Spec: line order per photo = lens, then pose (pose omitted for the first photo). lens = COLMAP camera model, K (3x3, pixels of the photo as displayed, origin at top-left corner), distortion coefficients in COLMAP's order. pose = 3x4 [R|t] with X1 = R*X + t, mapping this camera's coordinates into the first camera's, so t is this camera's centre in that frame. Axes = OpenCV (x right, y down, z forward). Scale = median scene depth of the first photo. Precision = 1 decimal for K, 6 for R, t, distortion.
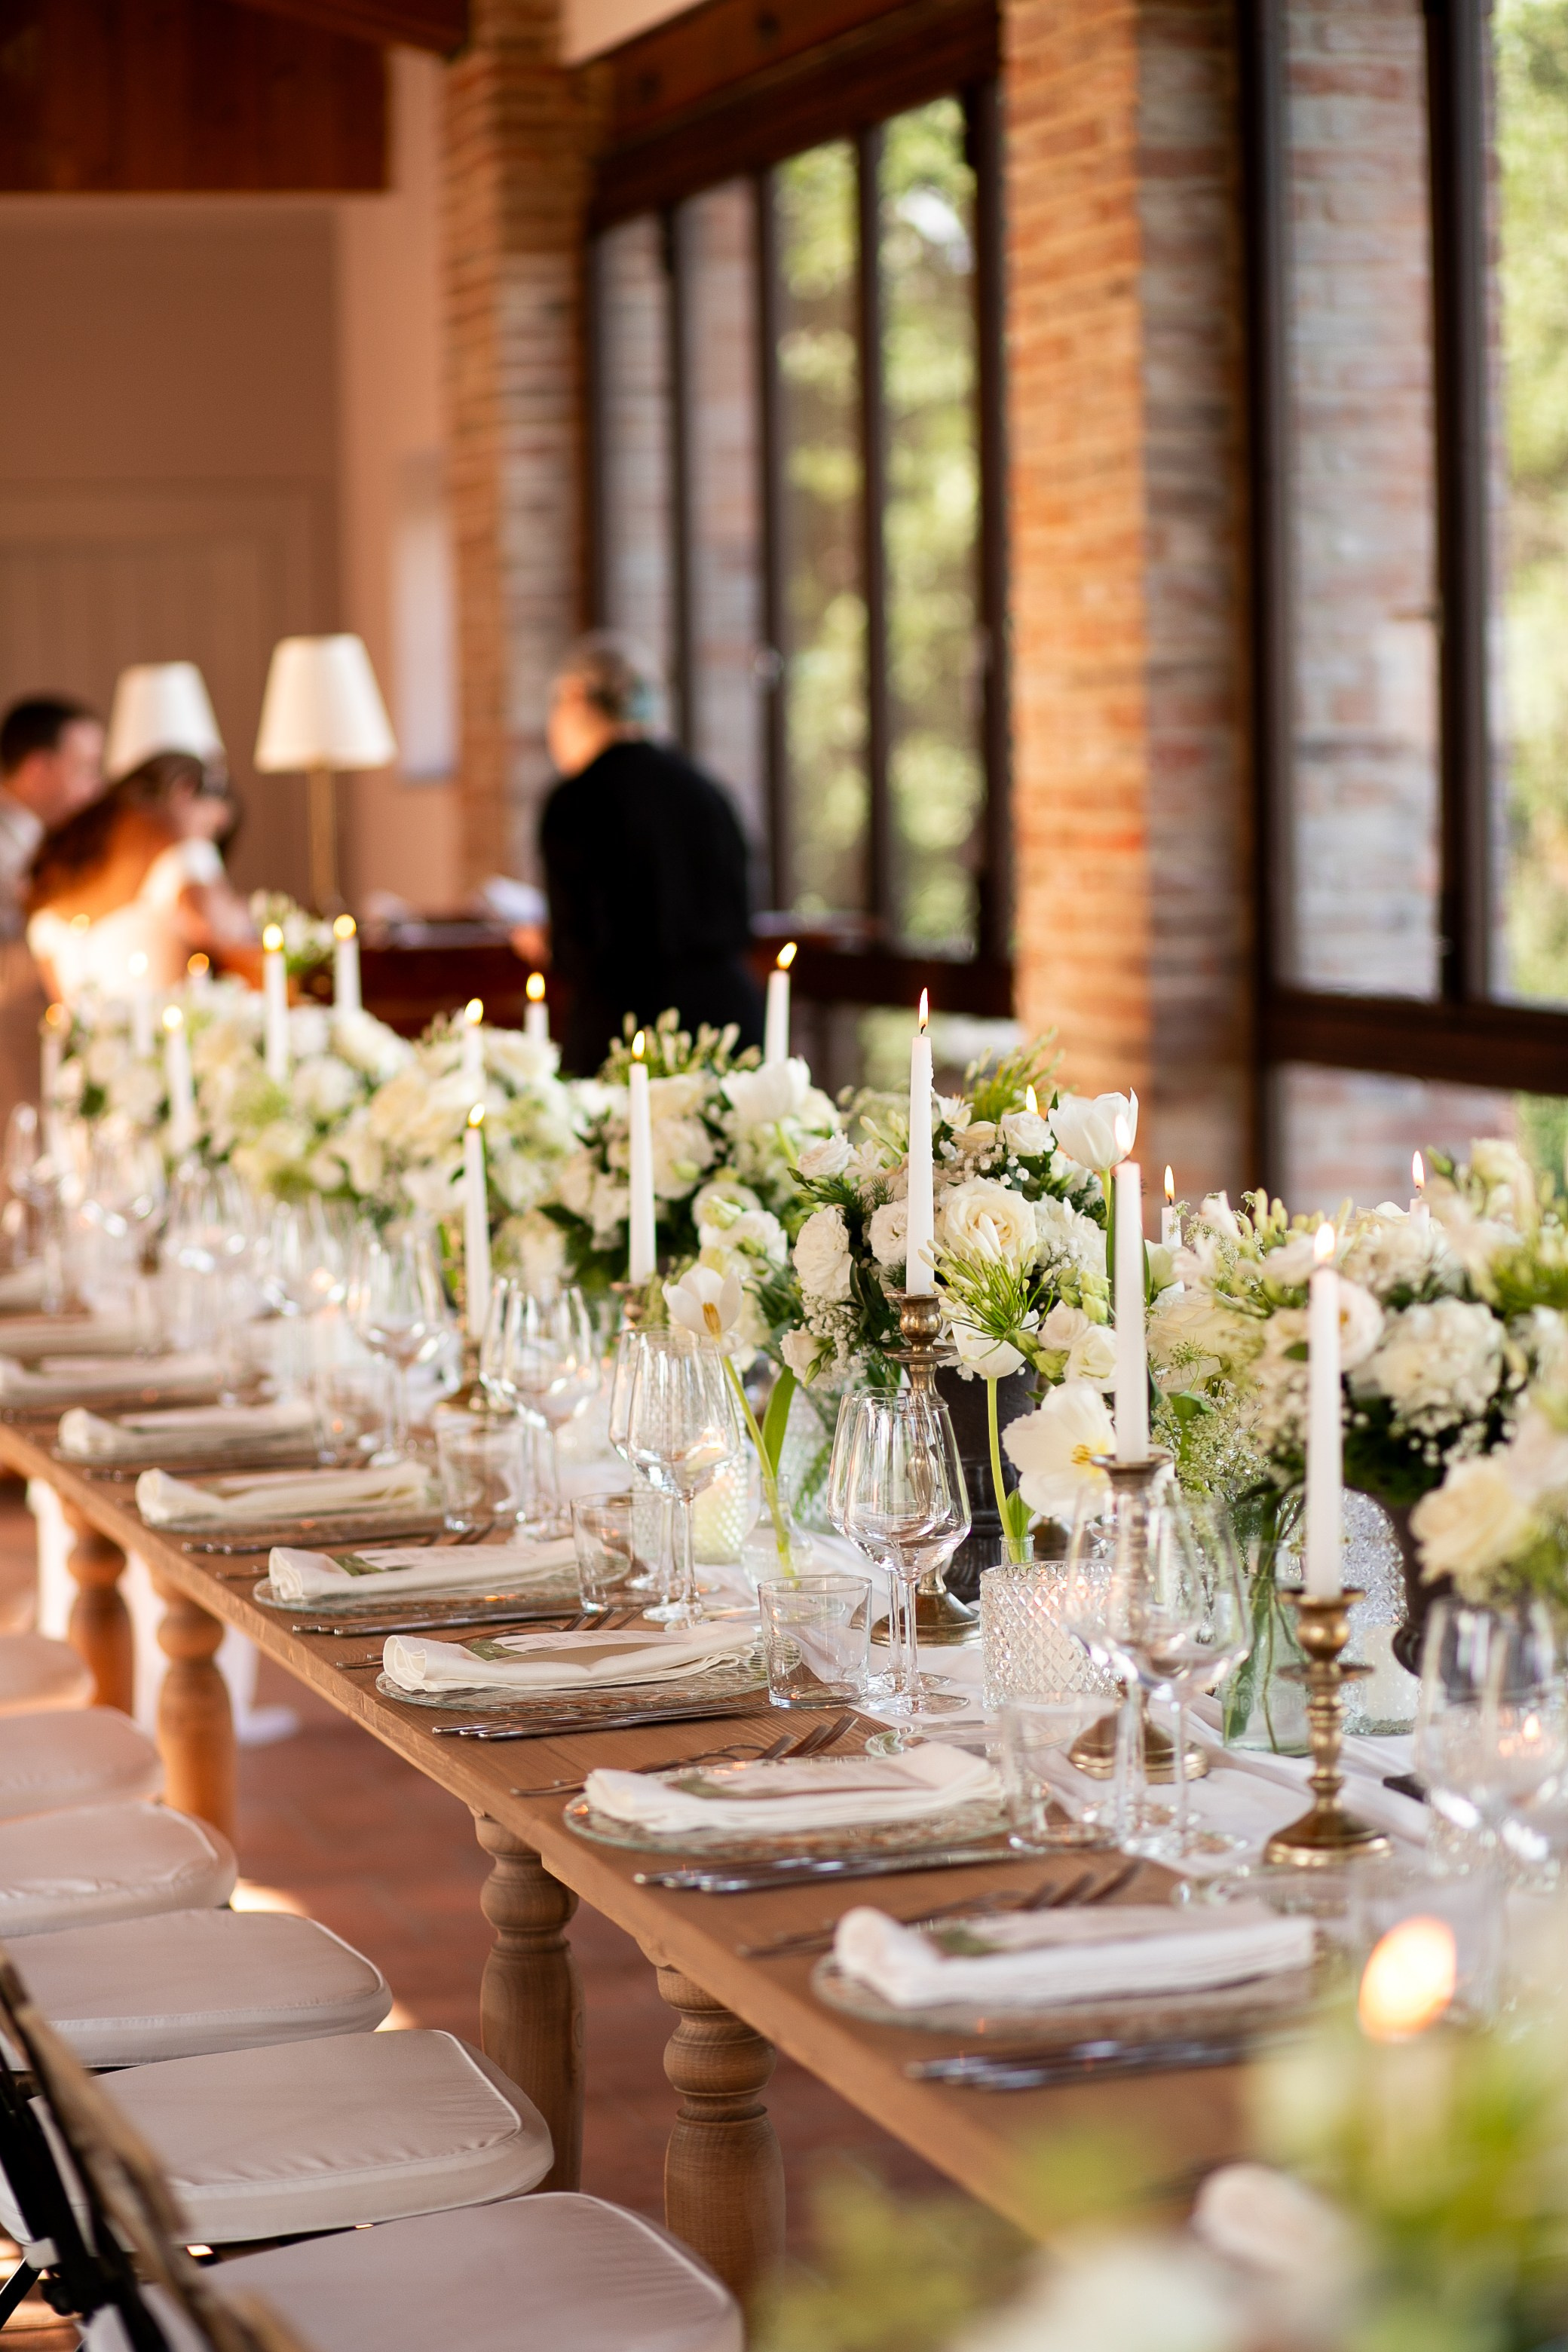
lens RADIAL K [[5725.9, 0, 784.0], [0, 5725.9, 1176.0], [0, 0, 1]] dist [-0.025051, 0.170786]
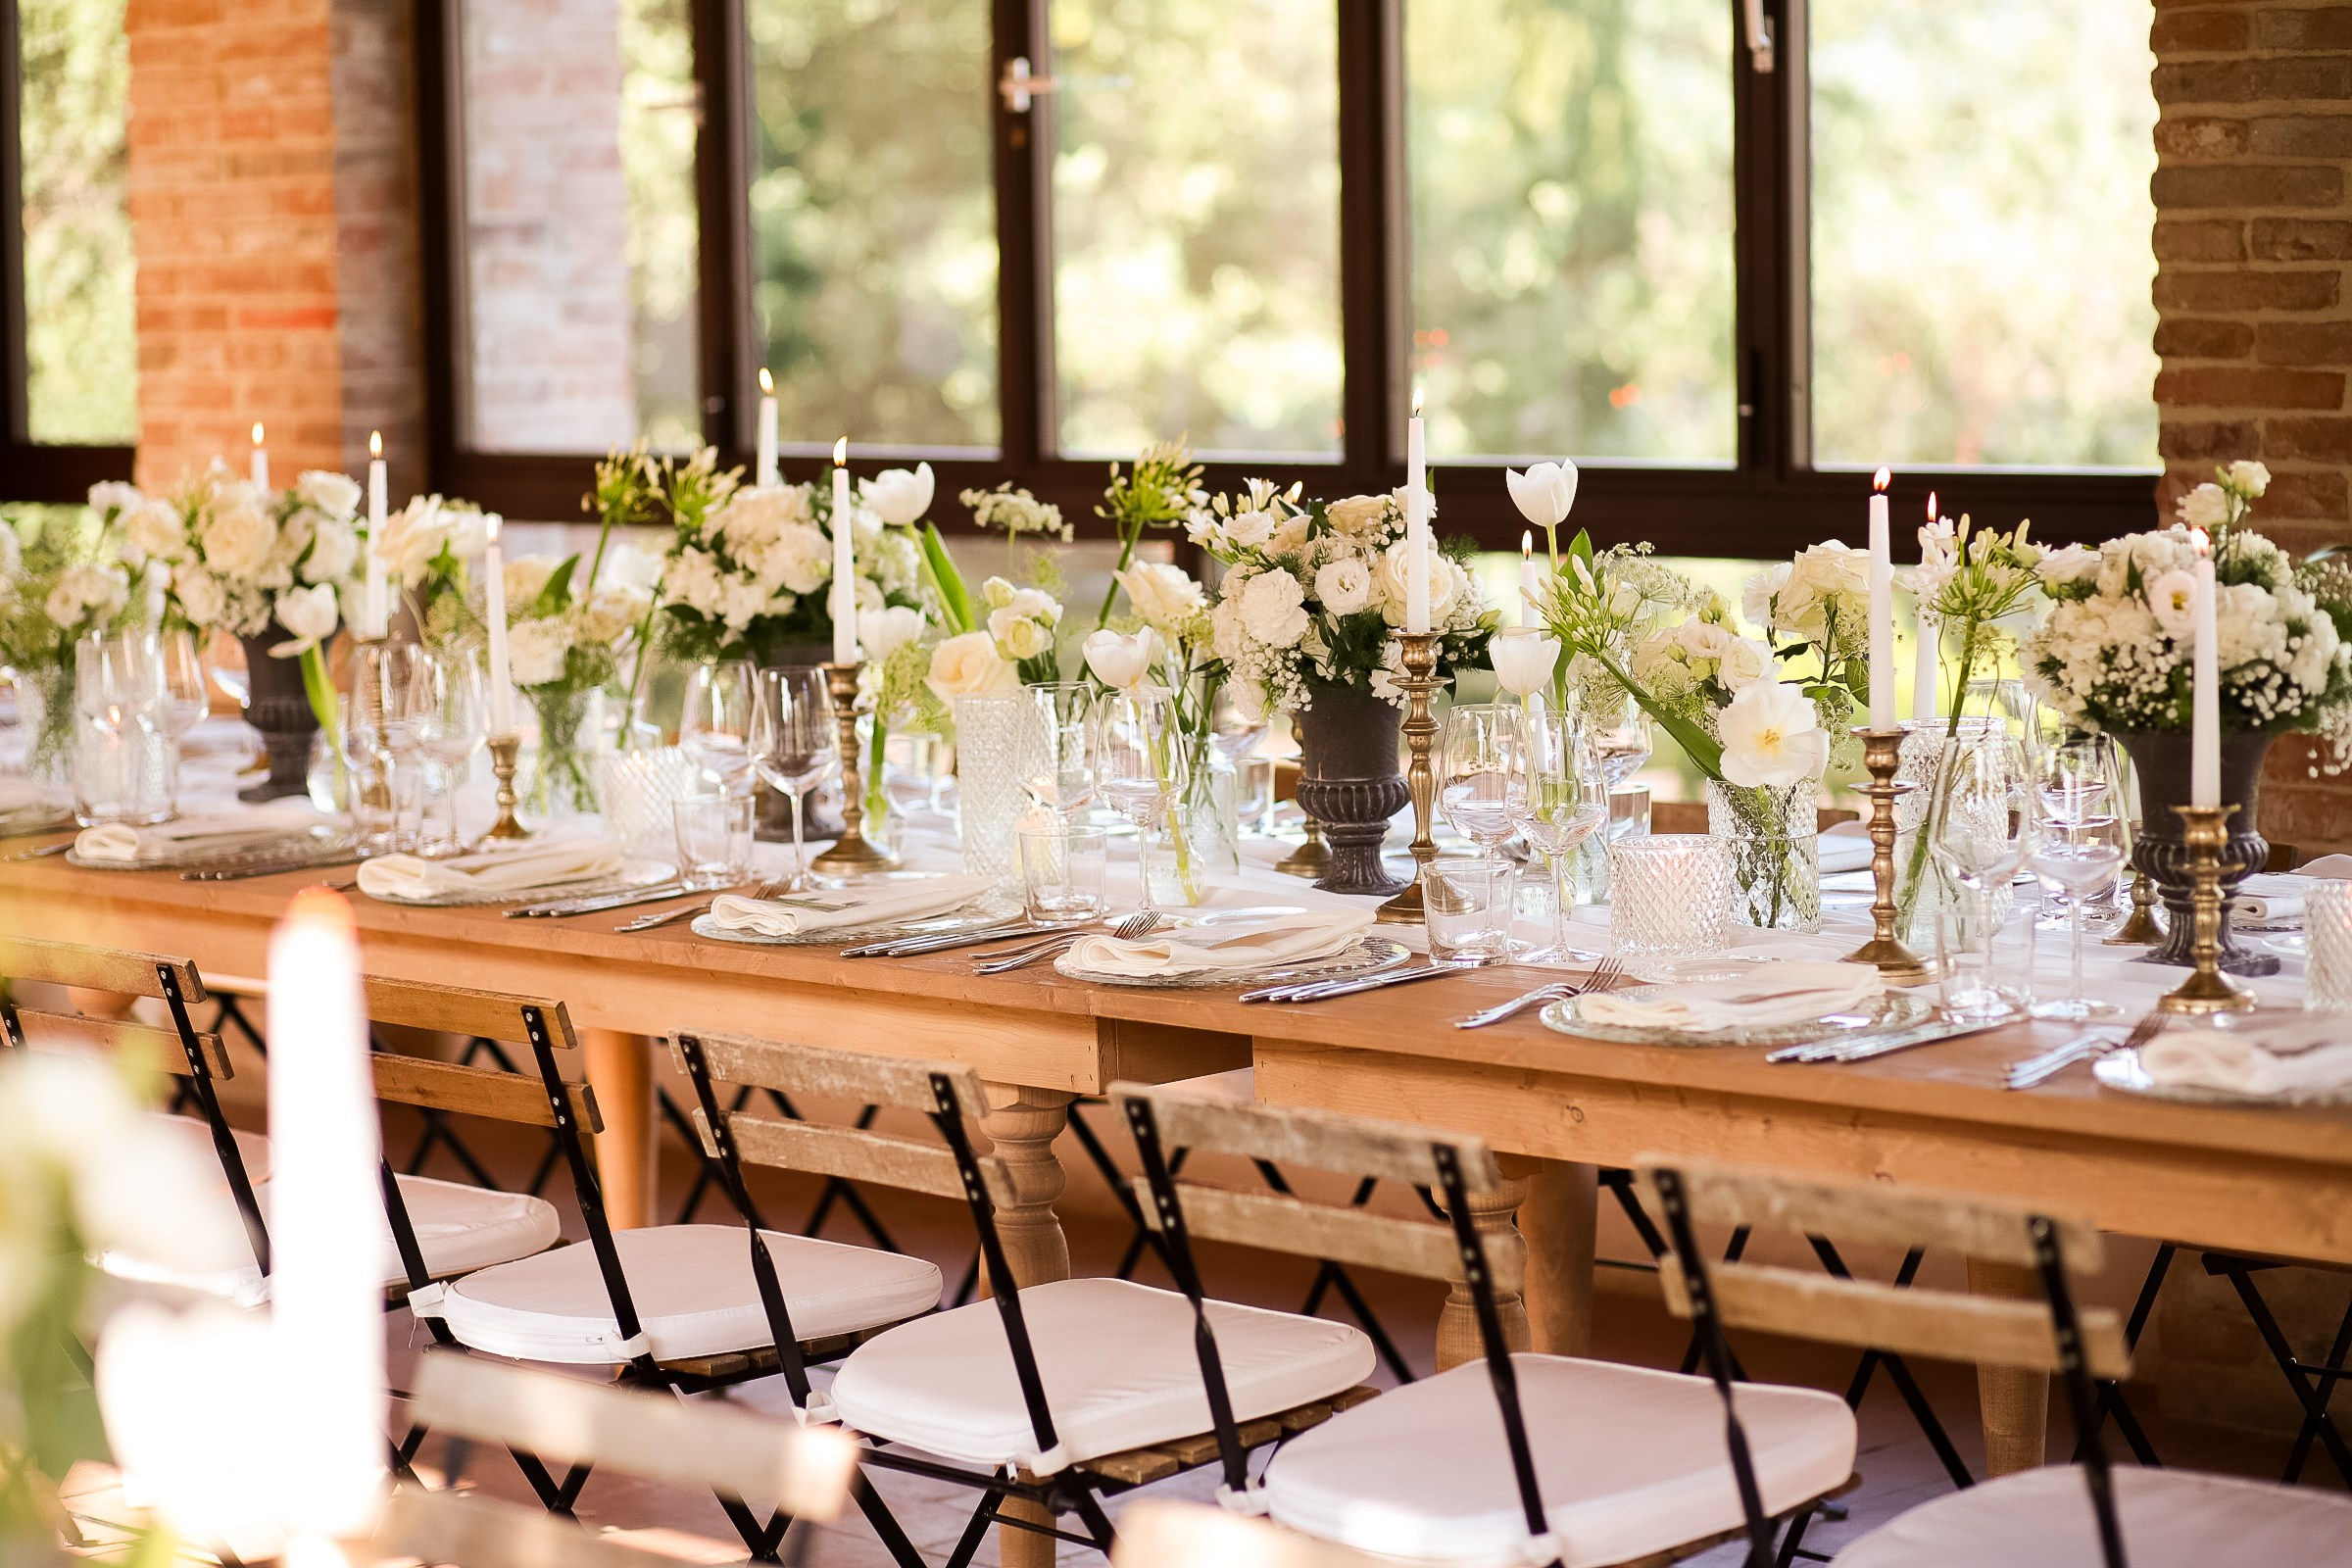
lens RADIAL K [[5725.9, 0, 1176.0], [0, 5725.9, 784.0], [0, 0, 1]] dist [-0.025051, 0.170786]
pose [[0.888751, -0.042678, 0.456399, -0.290450], [0.037585, 0.999089, 0.020236, 0.013139], [-0.456846, -0.000831, 0.889545, -0.026524]]
